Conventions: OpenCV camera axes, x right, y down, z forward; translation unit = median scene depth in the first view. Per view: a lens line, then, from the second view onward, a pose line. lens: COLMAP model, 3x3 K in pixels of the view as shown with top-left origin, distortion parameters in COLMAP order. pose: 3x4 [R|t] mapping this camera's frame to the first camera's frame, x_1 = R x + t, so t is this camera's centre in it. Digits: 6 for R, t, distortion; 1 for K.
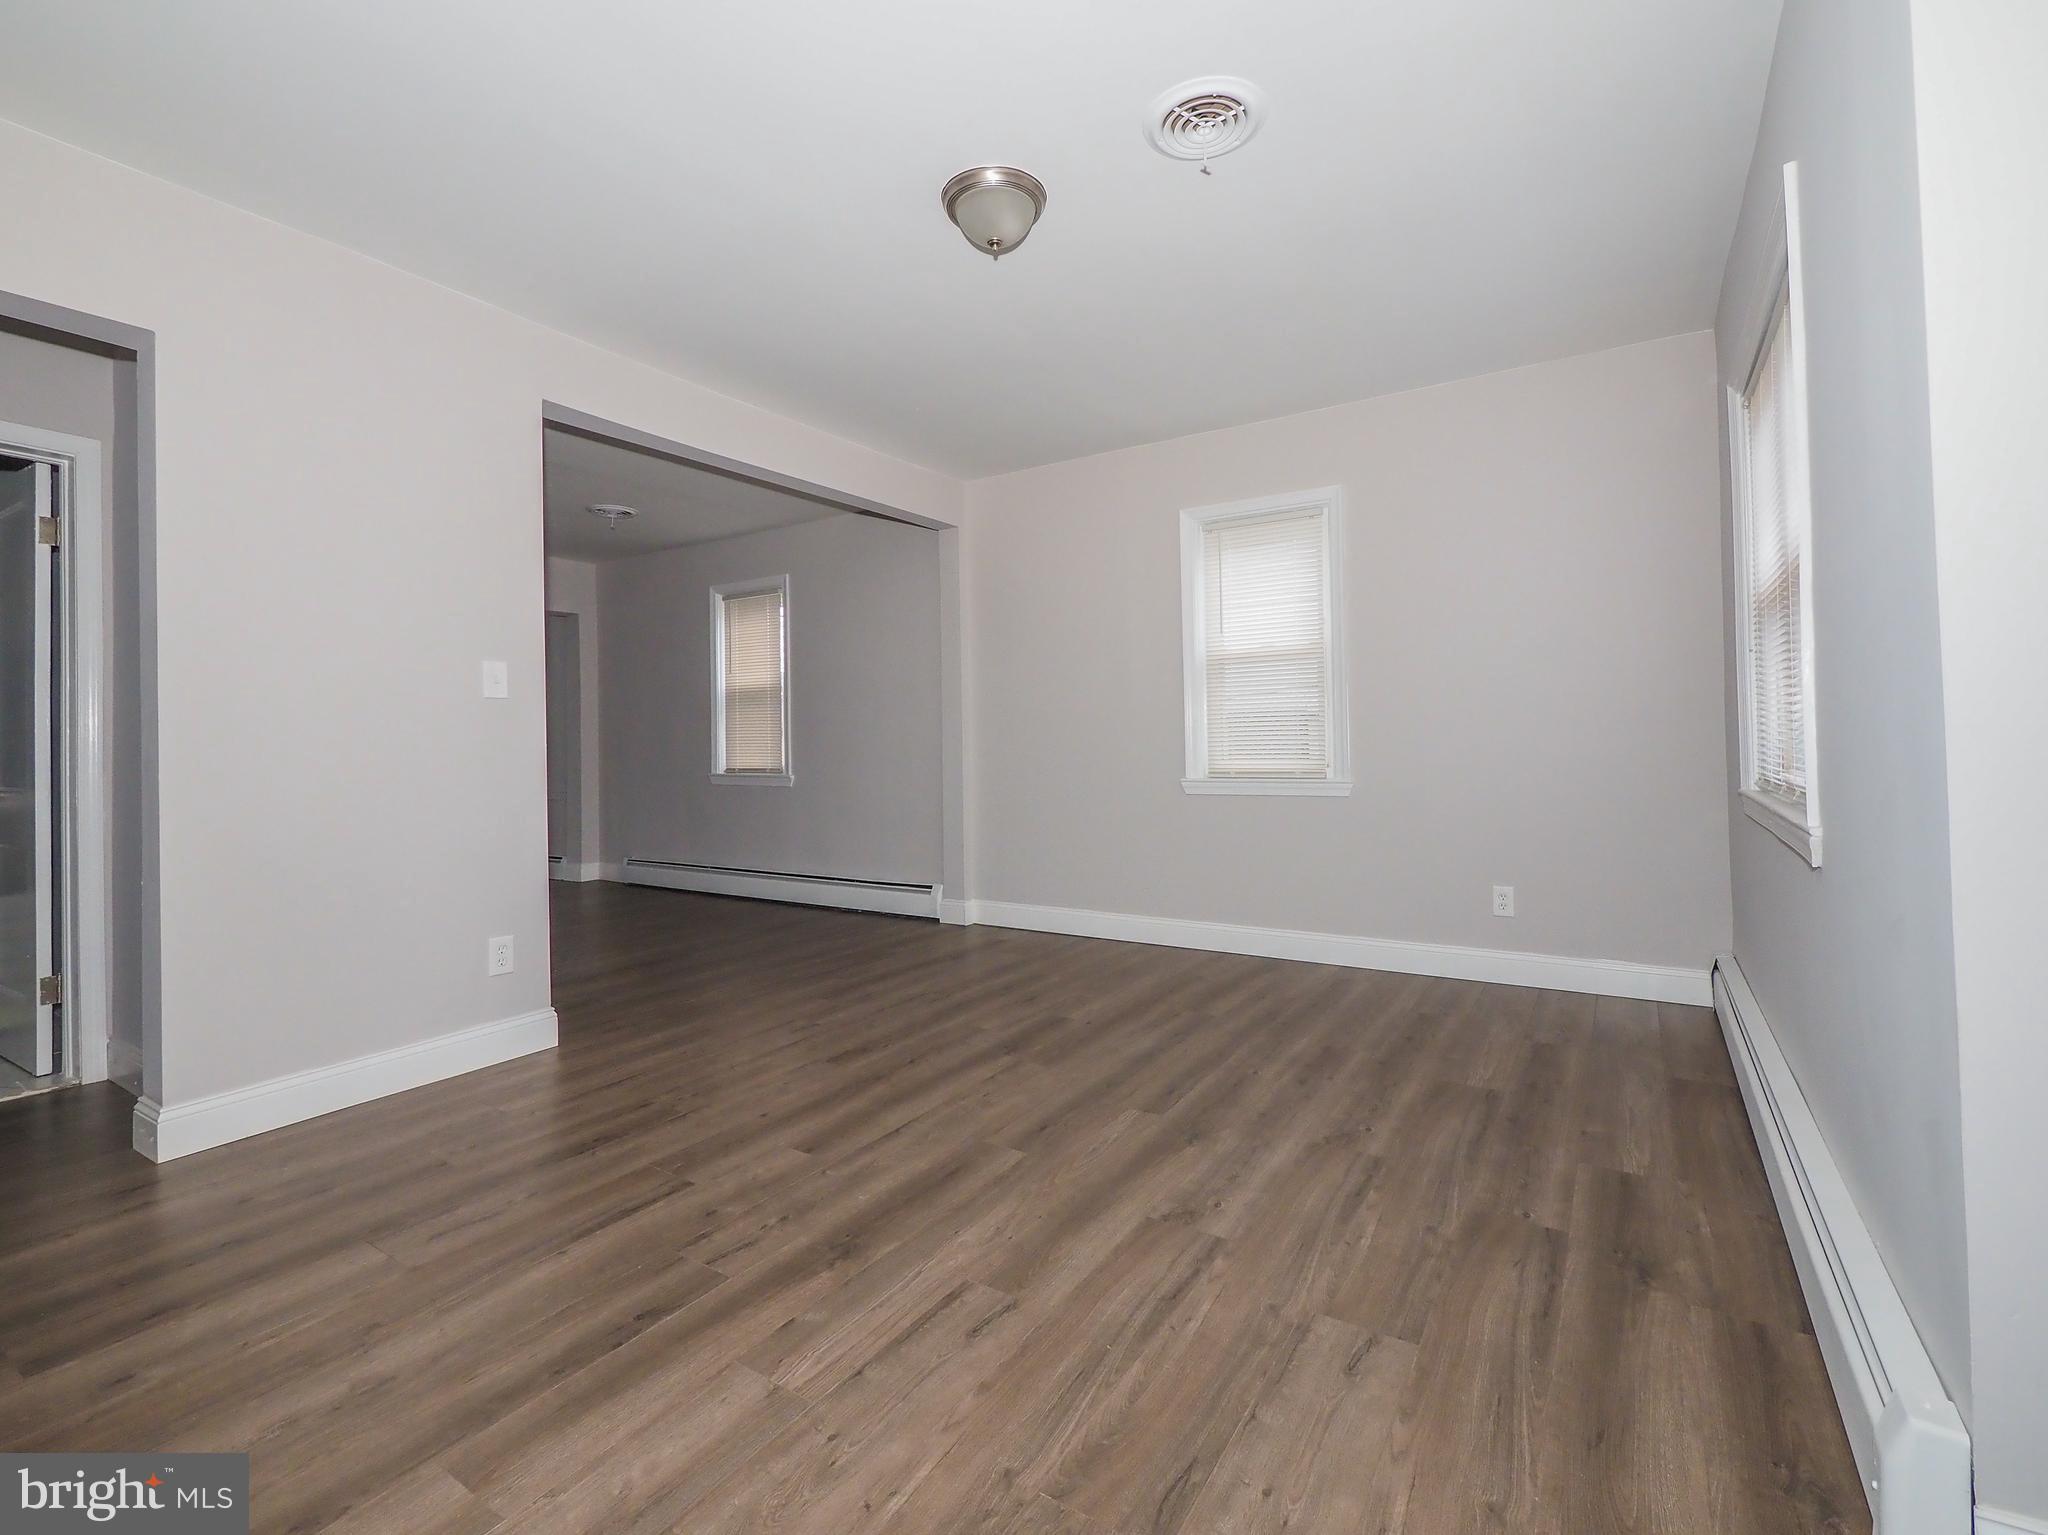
lens RADIAL K [[925.0, 0, 1031.2], [0, 925.0, 747.6], [0, 0, 1]] dist [-0.002515, -0.000168]
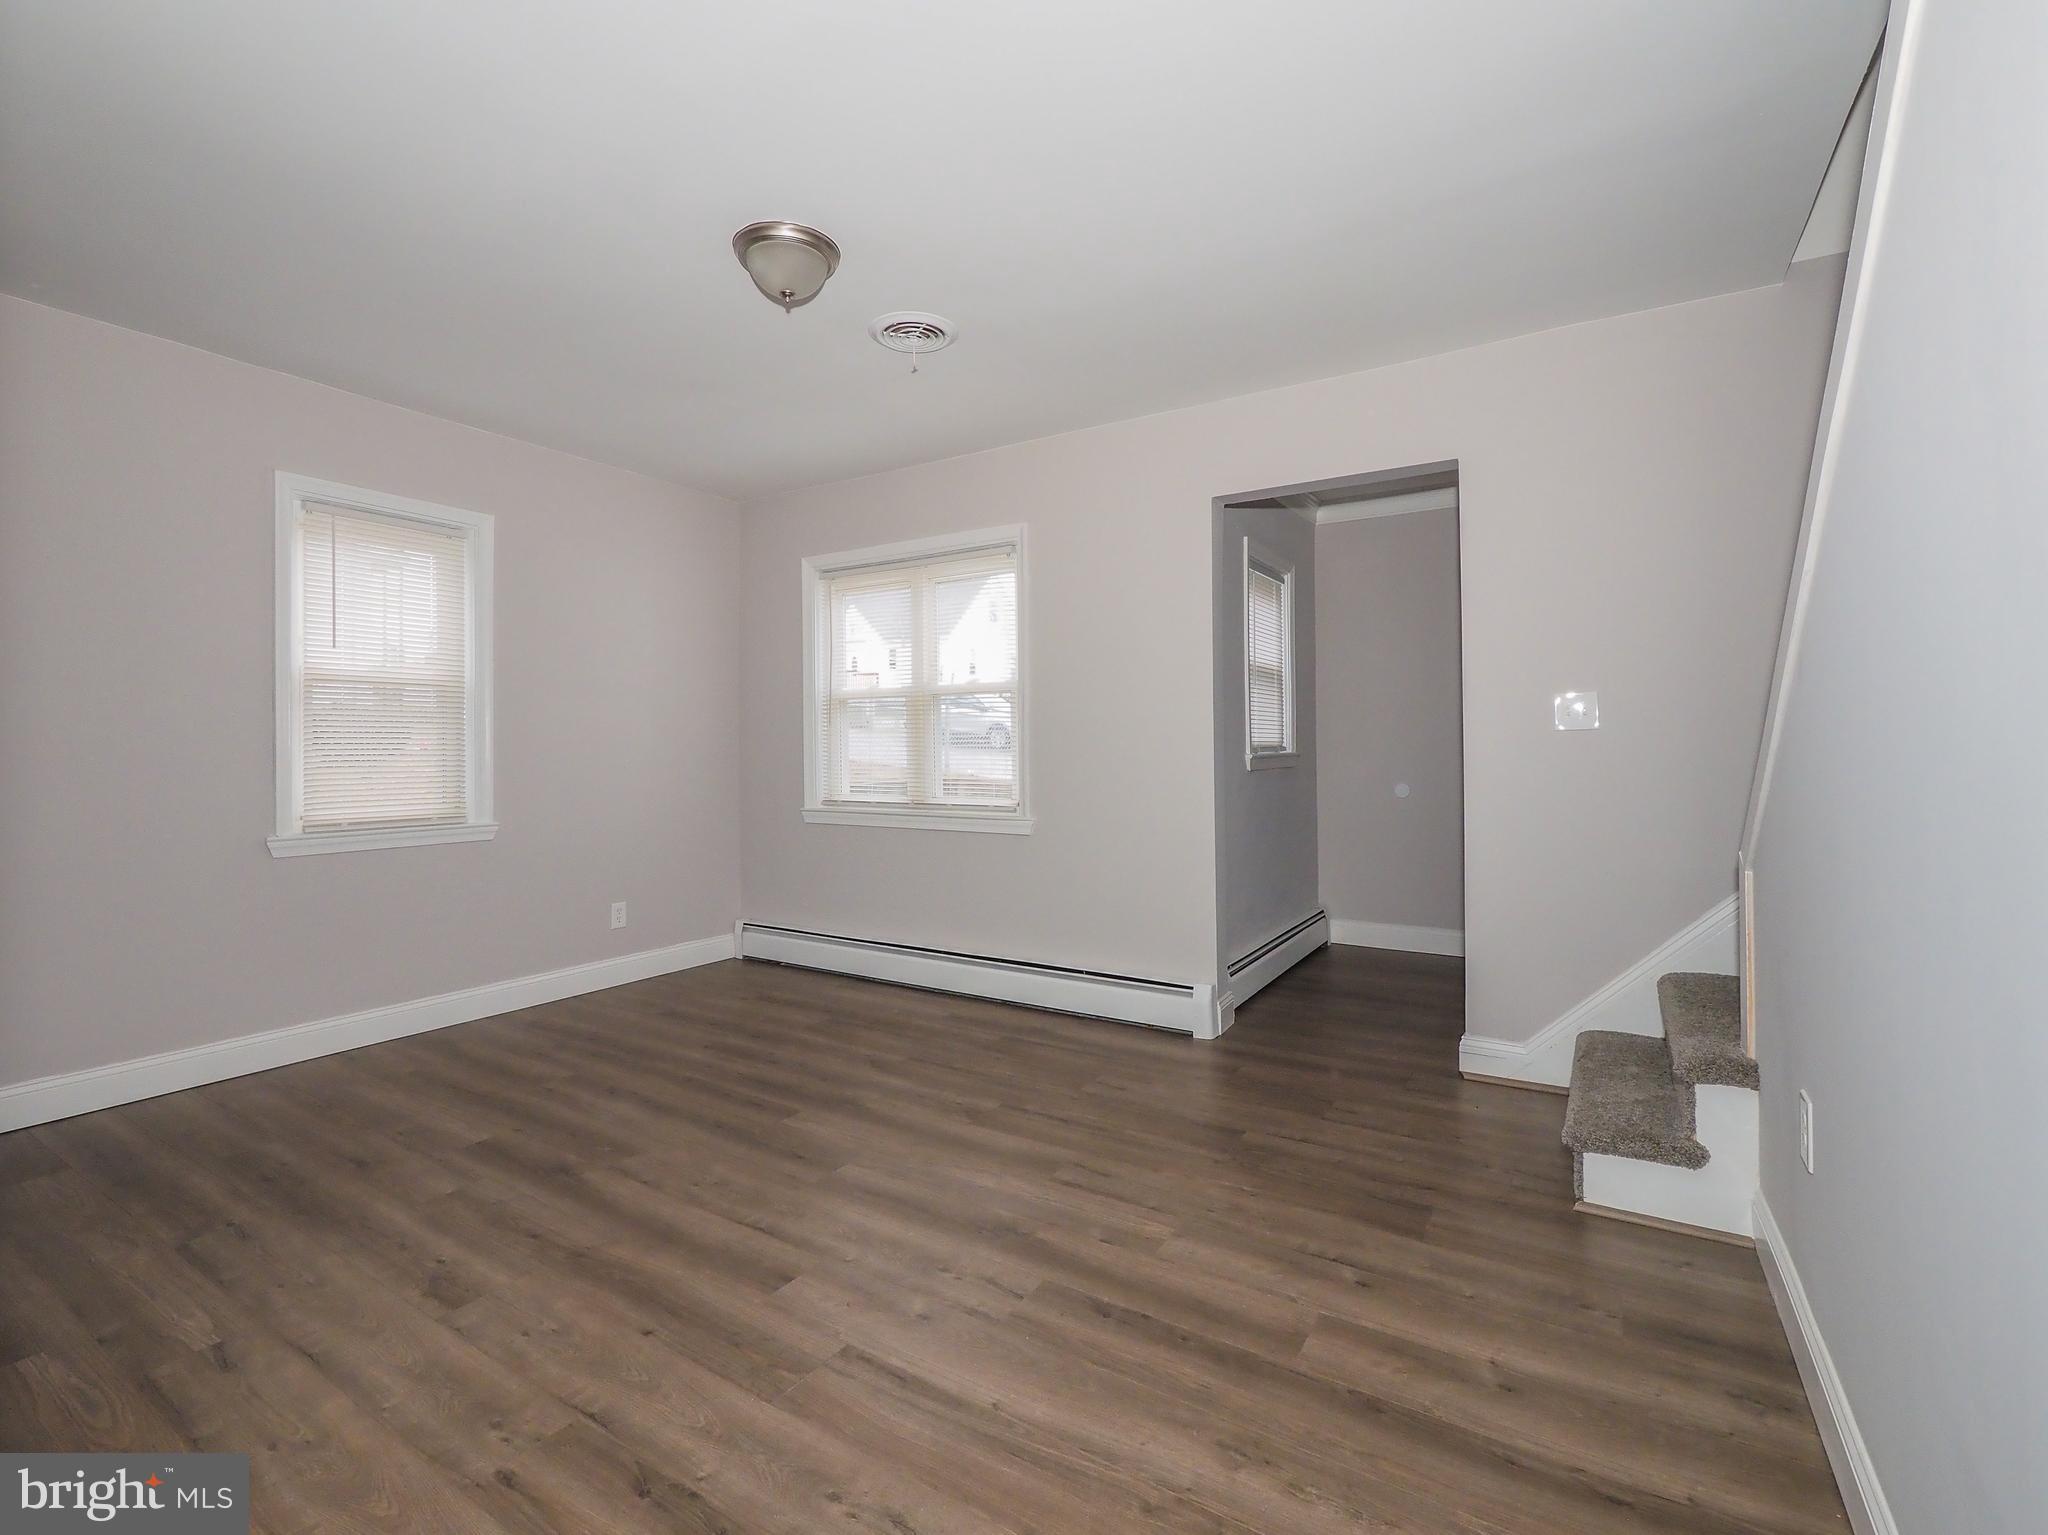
lens RADIAL K [[925.0, 0, 1031.2], [0, 925.0, 747.6], [0, 0, 1]] dist [-0.002515, -0.000168]
pose [[-0.018609, 0.019234, 0.999642, -0.979397], [0.010993, 0.999758, -0.019032, -0.029240], [-0.999766, 0.010635, -0.018816, 0.698716]]
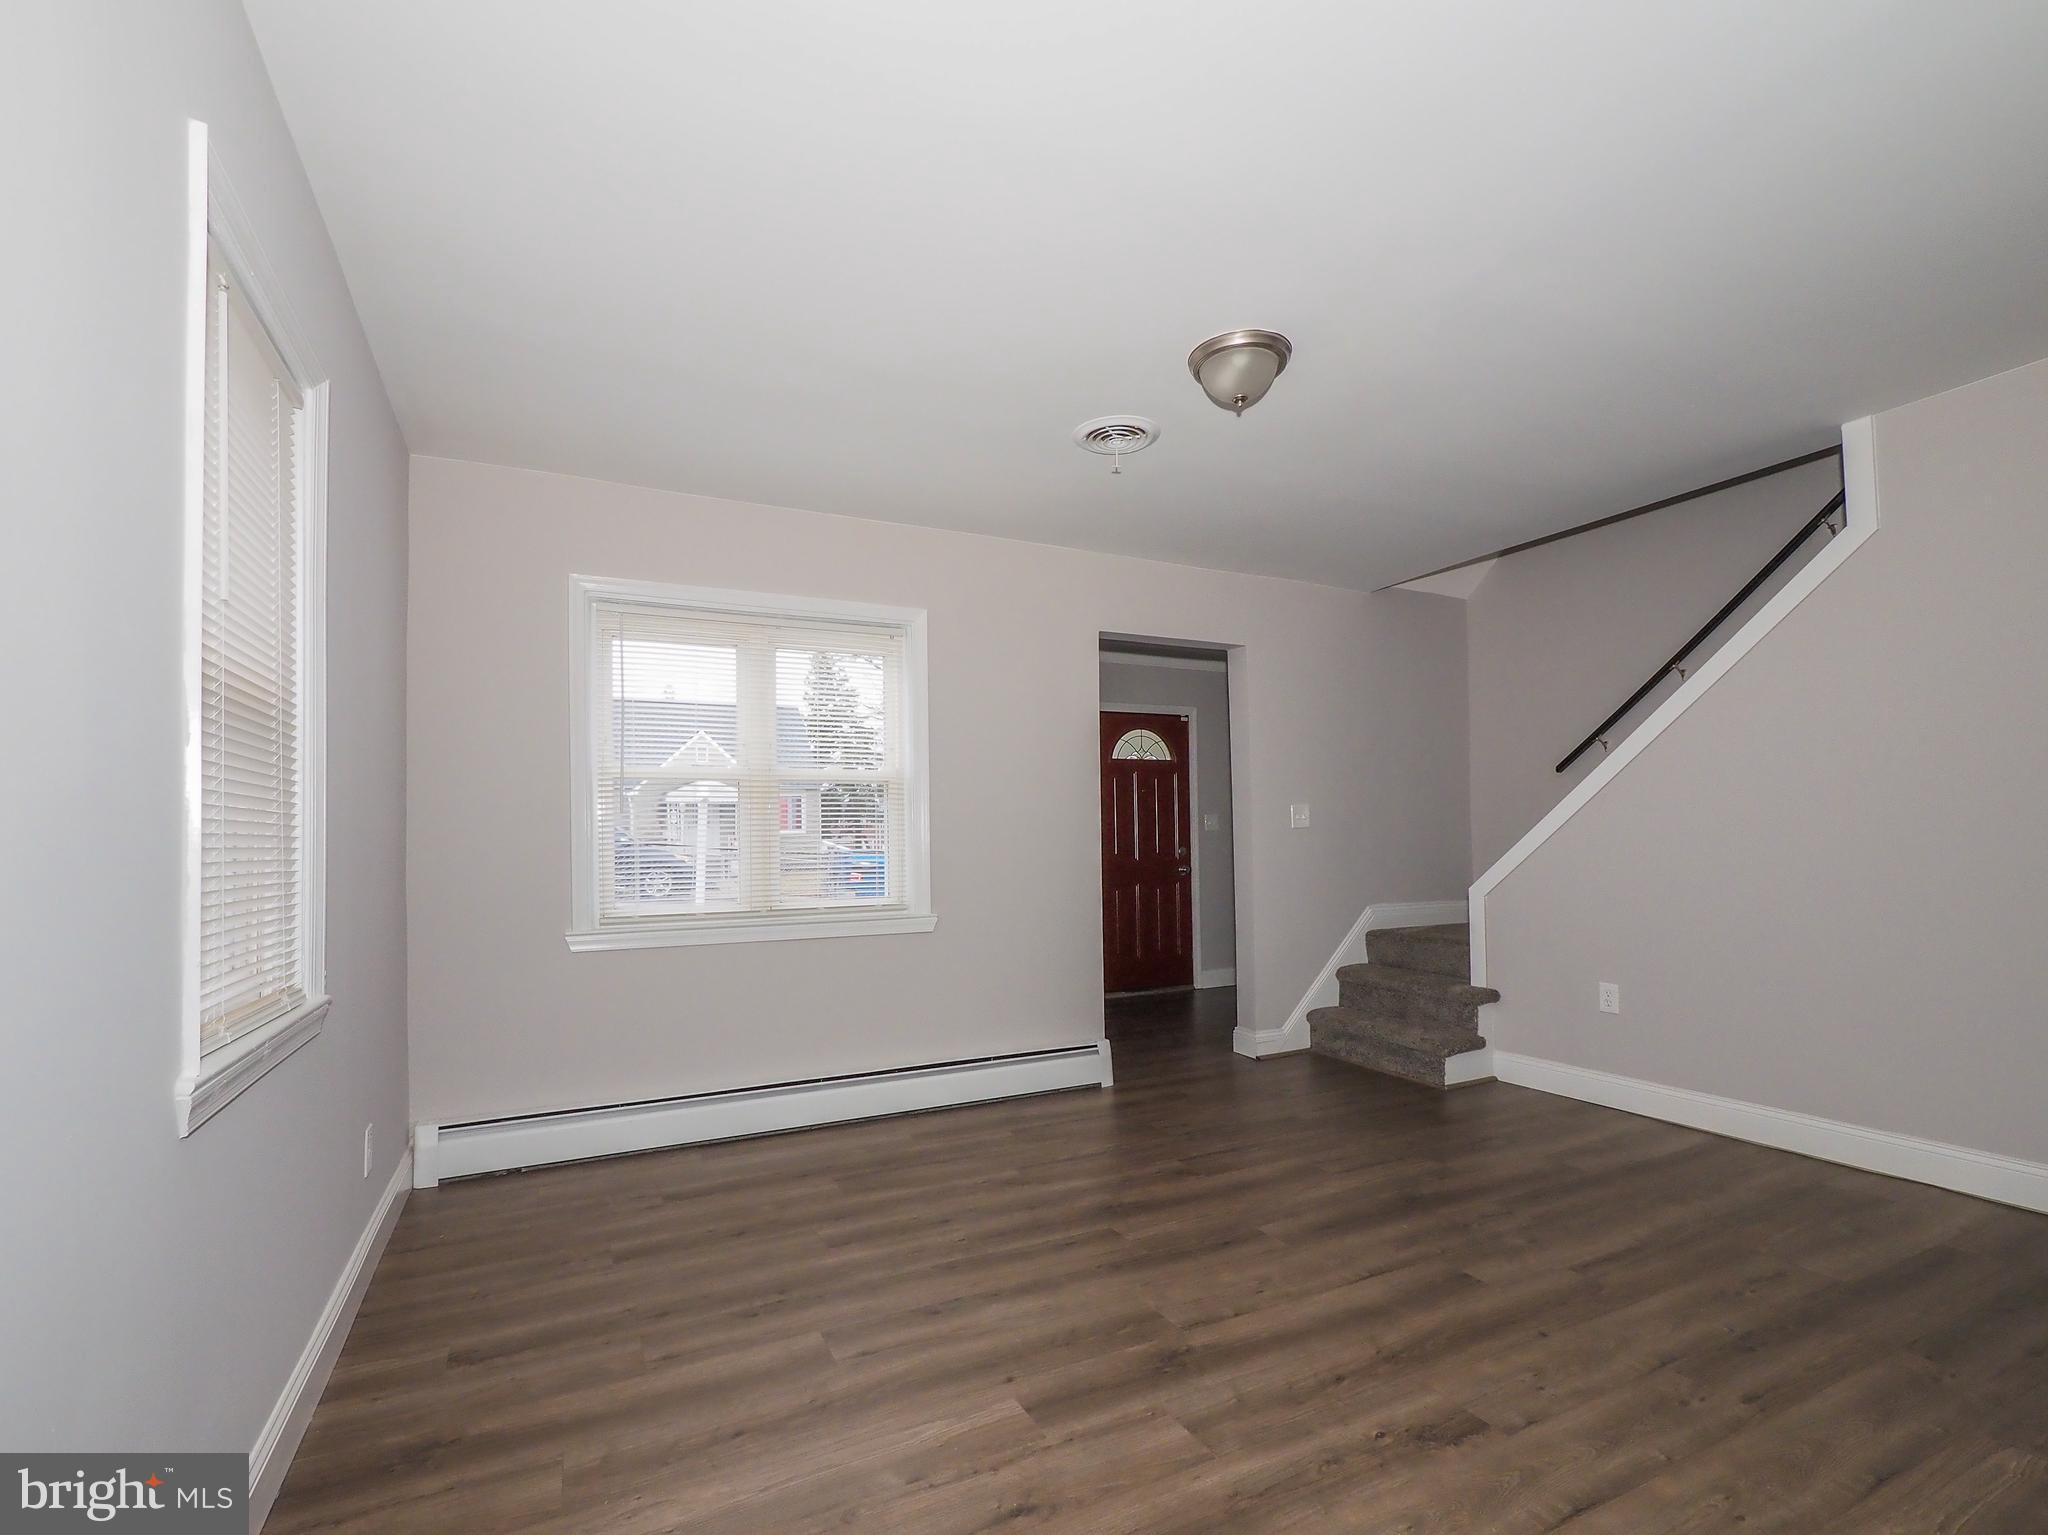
lens RADIAL K [[917.7, 0, 1026.9], [0, 917.7, 820.3], [0, 0, 1]] dist [-0.000181, -0.000593]
pose [[-0.860154, 0.042270, 0.508280, -0.320225], [0.032186, 0.999072, -0.028618, -0.044230], [-0.509018, -0.008256, -0.860716, 1.878910]]
